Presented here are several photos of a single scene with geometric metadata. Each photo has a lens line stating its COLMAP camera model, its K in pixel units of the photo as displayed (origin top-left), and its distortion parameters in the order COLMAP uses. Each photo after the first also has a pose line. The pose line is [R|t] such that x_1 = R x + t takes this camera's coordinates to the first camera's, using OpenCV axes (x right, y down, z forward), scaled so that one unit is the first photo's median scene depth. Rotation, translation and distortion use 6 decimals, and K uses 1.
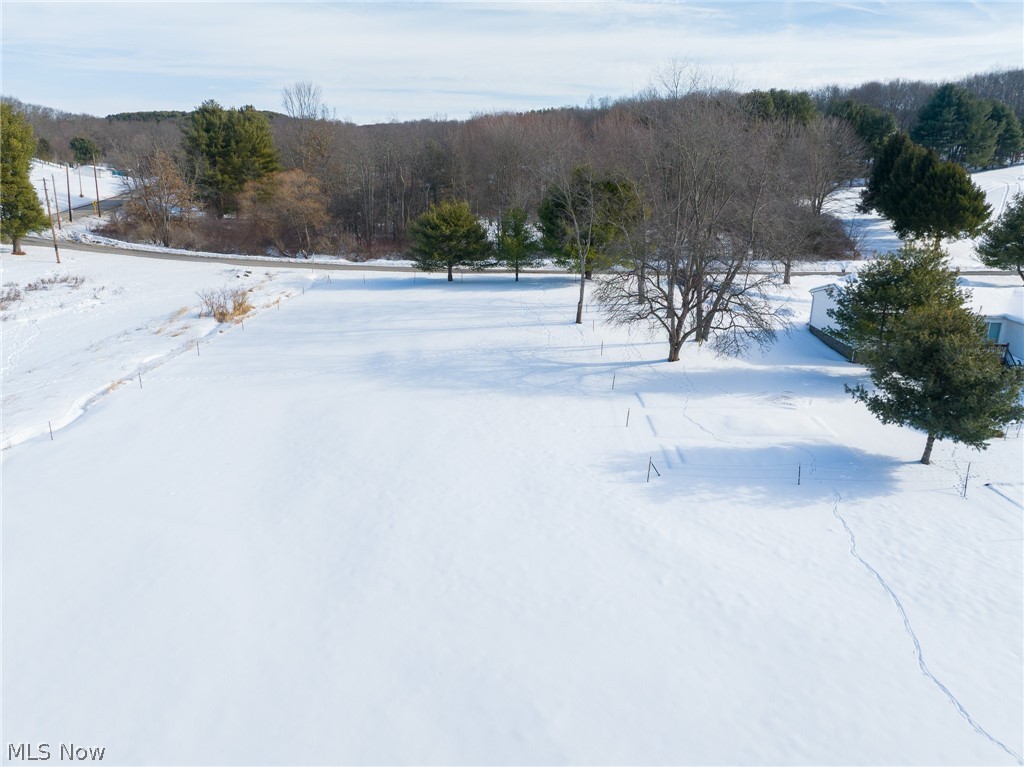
lens RADIAL K [[719.9, 0, 515.7], [0, 719.9, 375.7], [0, 0, 1]] dist [-0.056502, 0.029086]
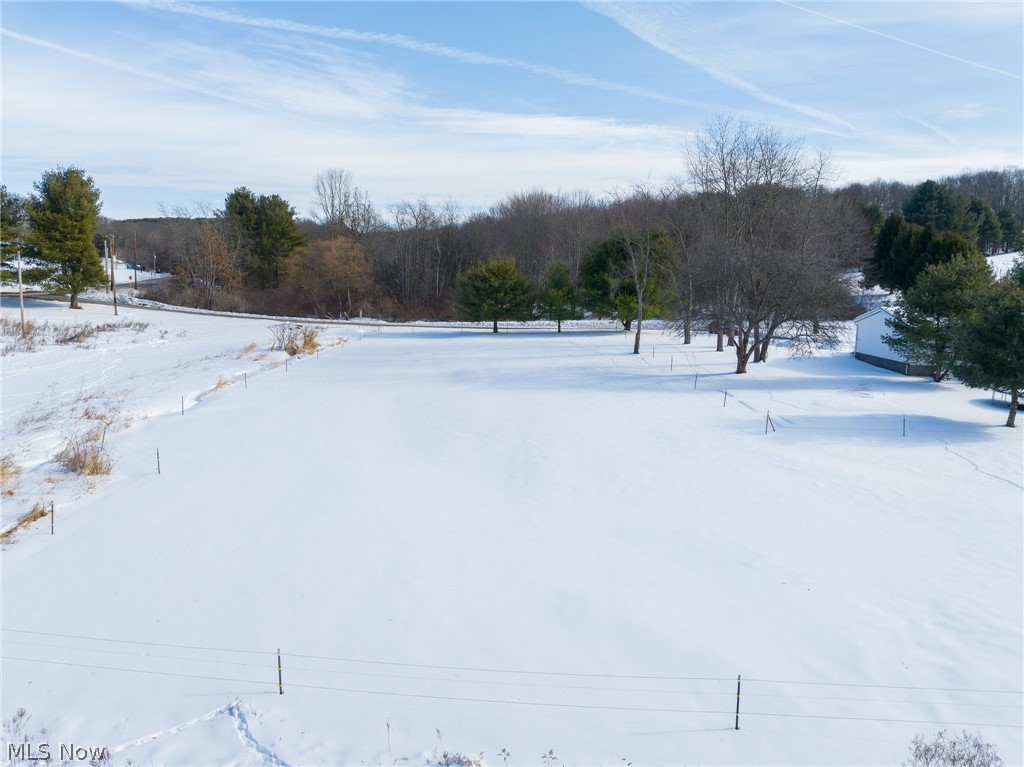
lens RADIAL K [[719.9, 0, 515.7], [0, 719.9, 375.7], [0, 0, 1]] dist [-0.056502, 0.029086]
pose [[0.999834, -0.001692, 0.018127, -0.077521], [0.004343, 0.989097, -0.147202, 0.080200], [-0.017680, 0.147257, 0.988940, -0.023968]]
